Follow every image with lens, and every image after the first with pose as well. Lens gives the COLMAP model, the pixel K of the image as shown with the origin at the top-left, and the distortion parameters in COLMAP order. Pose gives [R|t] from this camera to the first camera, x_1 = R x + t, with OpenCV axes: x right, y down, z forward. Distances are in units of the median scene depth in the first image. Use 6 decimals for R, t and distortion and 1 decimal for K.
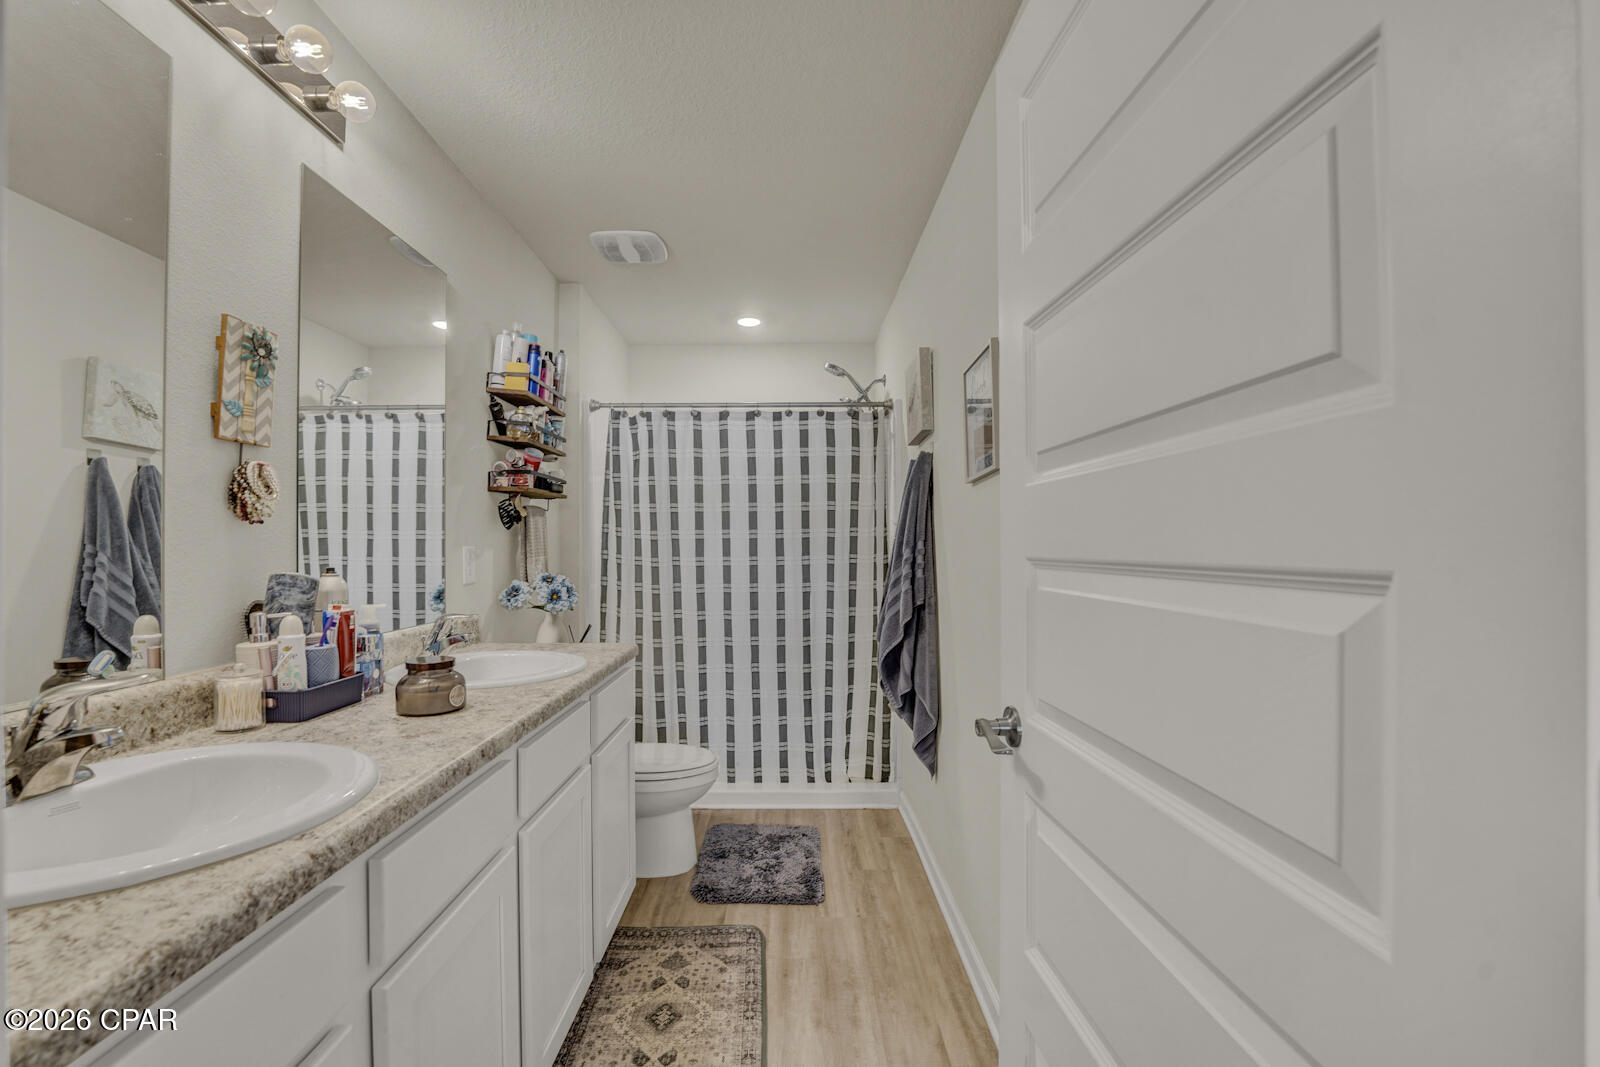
lens RADIAL K [[661.9, 0, 786.5], [0, 661.9, 539.8], [0, 0, 1]] dist [-0.029452, 0.003175]
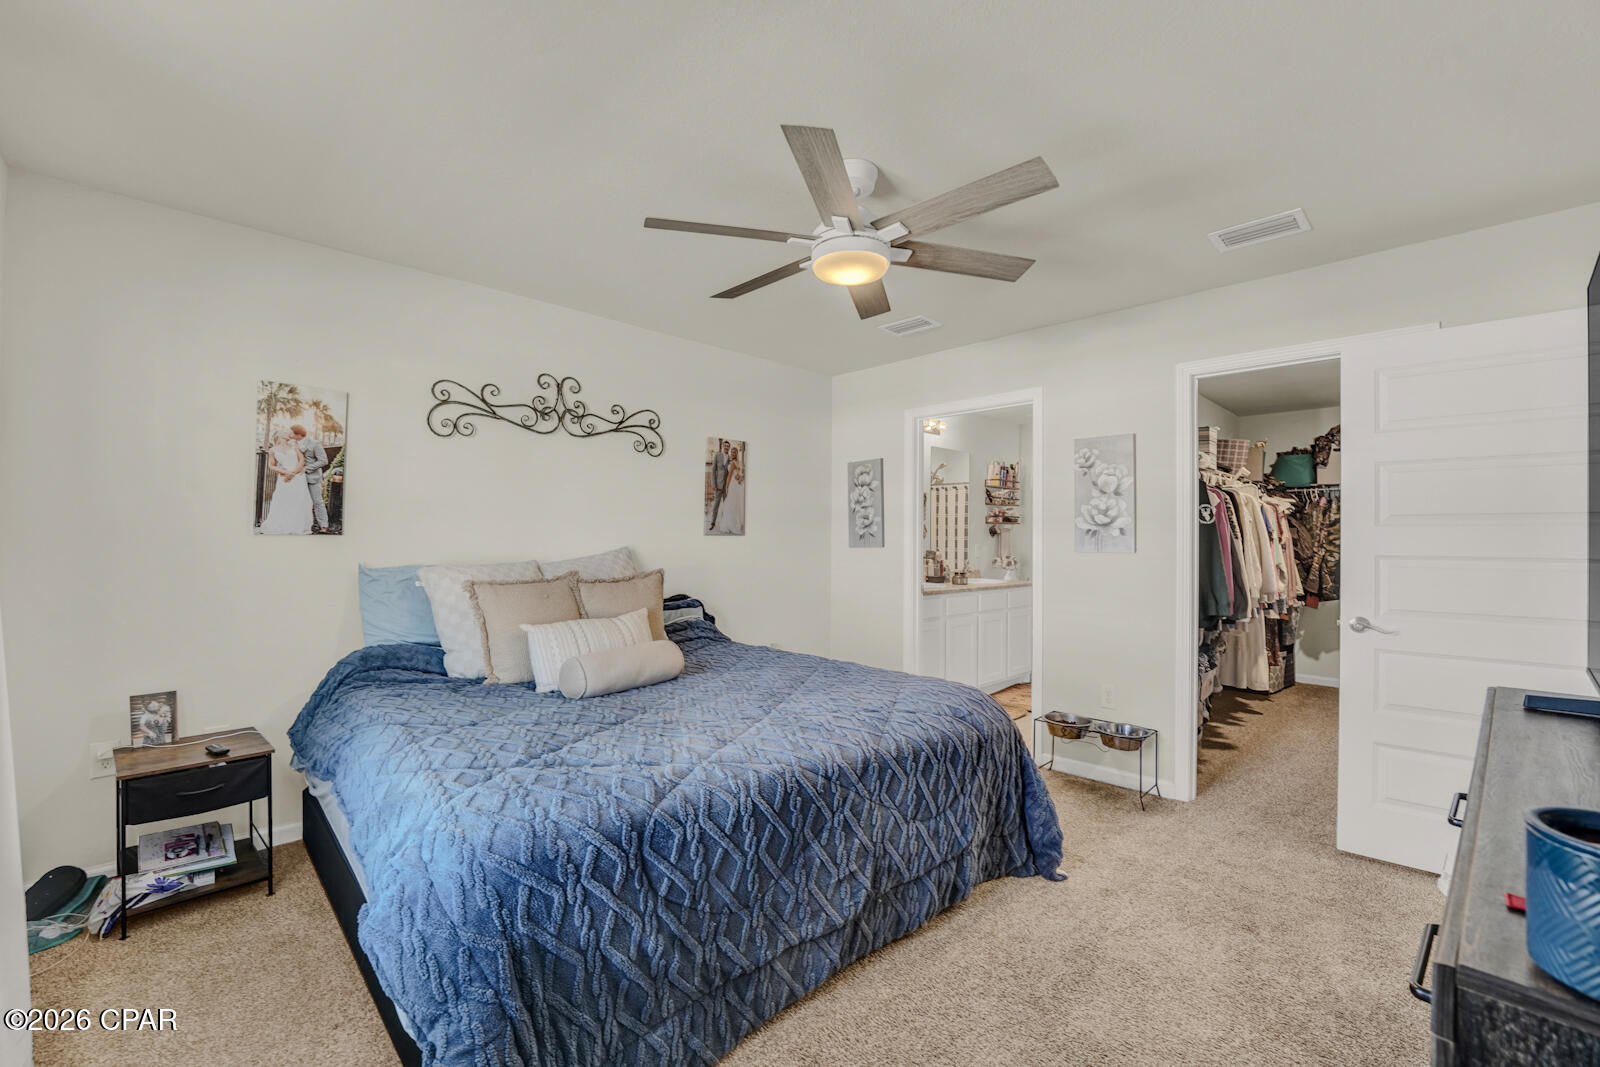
lens RADIAL K [[661.9, 0, 786.5], [0, 661.9, 539.8], [0, 0, 1]] dist [-0.029452, 0.003175]
pose [[0.693970, 0.008698, -0.719952, 0.903835], [-0.002898, 0.999953, 0.009288, -0.029846], [0.719999, -0.004360, 0.693962, -1.425441]]
